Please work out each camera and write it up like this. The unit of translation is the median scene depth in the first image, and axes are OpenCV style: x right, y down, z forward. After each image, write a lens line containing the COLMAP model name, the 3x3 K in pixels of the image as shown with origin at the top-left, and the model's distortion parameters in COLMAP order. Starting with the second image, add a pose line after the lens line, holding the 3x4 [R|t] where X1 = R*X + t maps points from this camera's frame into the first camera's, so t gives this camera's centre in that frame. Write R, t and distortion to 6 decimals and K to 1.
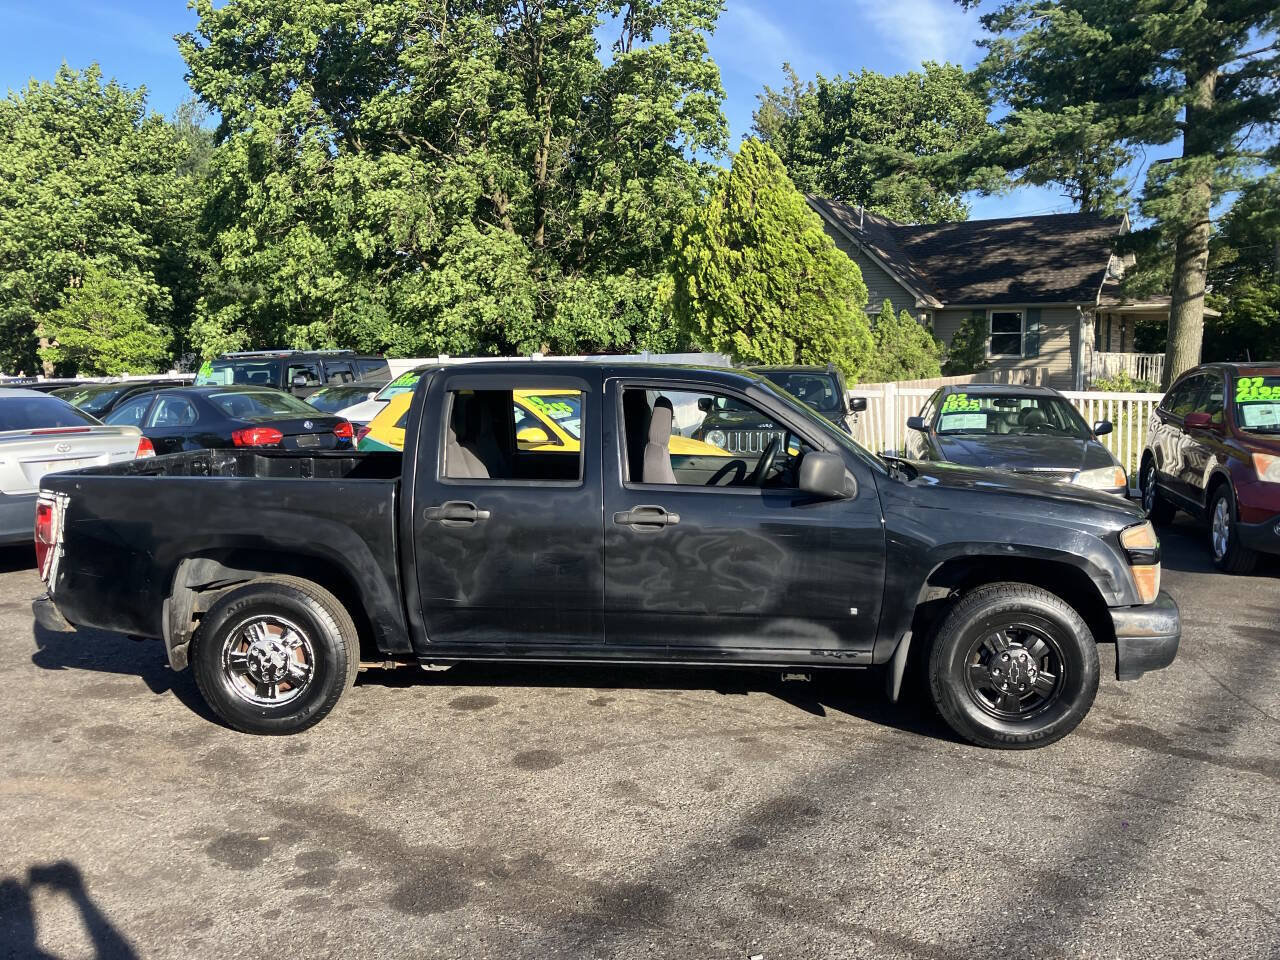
lens RADIAL K [[1045.2, 0, 638.2], [0, 1045.2, 466.7], [0, 0, 1]] dist [0.019548, -0.005760]
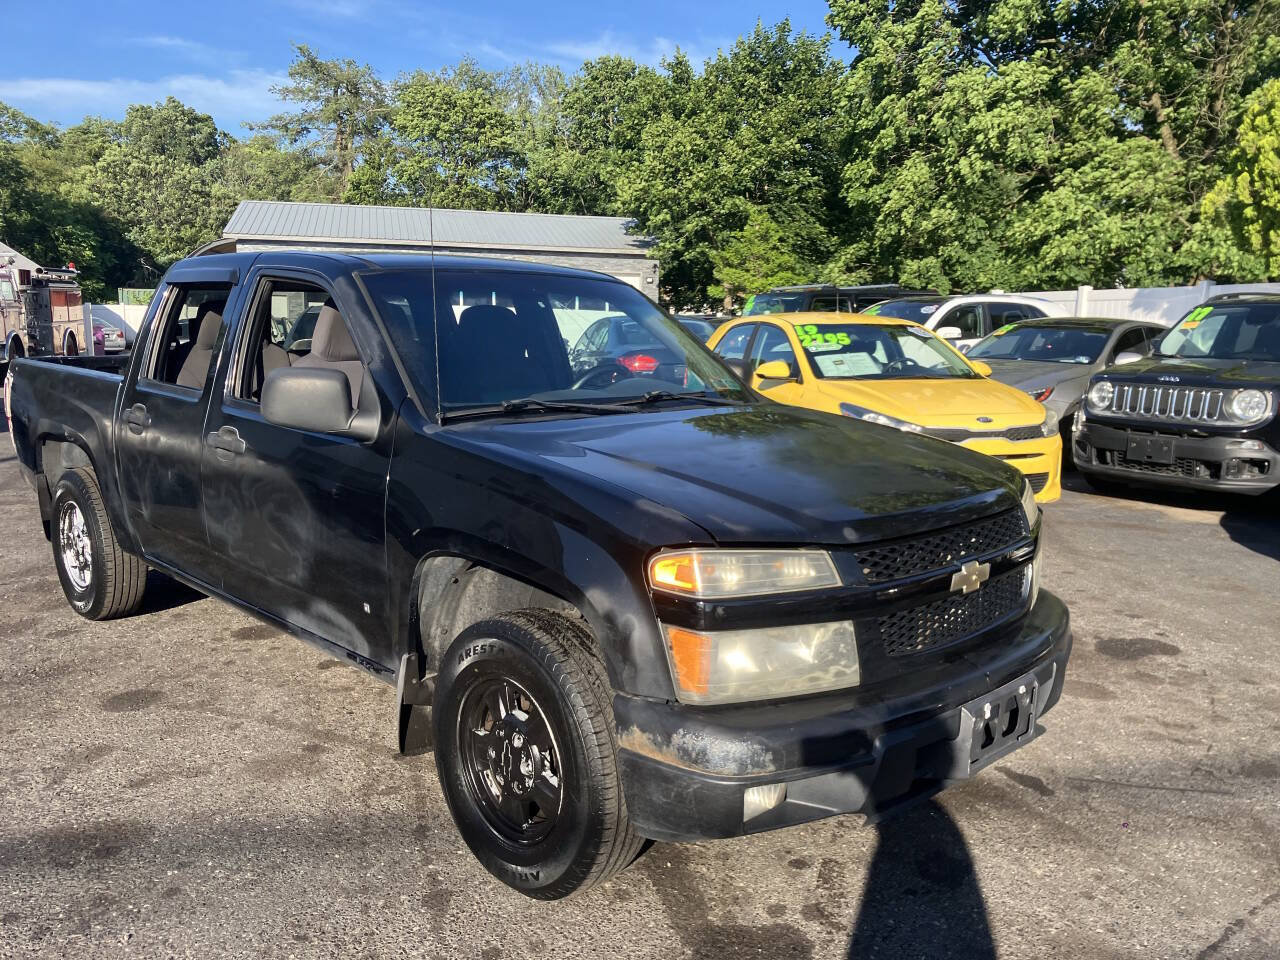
lens RADIAL K [[1045.2, 0, 637.0], [0, 1045.2, 489.8], [0, 0, 1]] dist [0.019548, -0.005760]
pose [[0.759543, 0.123301, -0.638663, 0.136024], [-0.076979, 0.992008, 0.099969, -0.003776], [0.645886, -0.026768, 0.762965, 0.105039]]
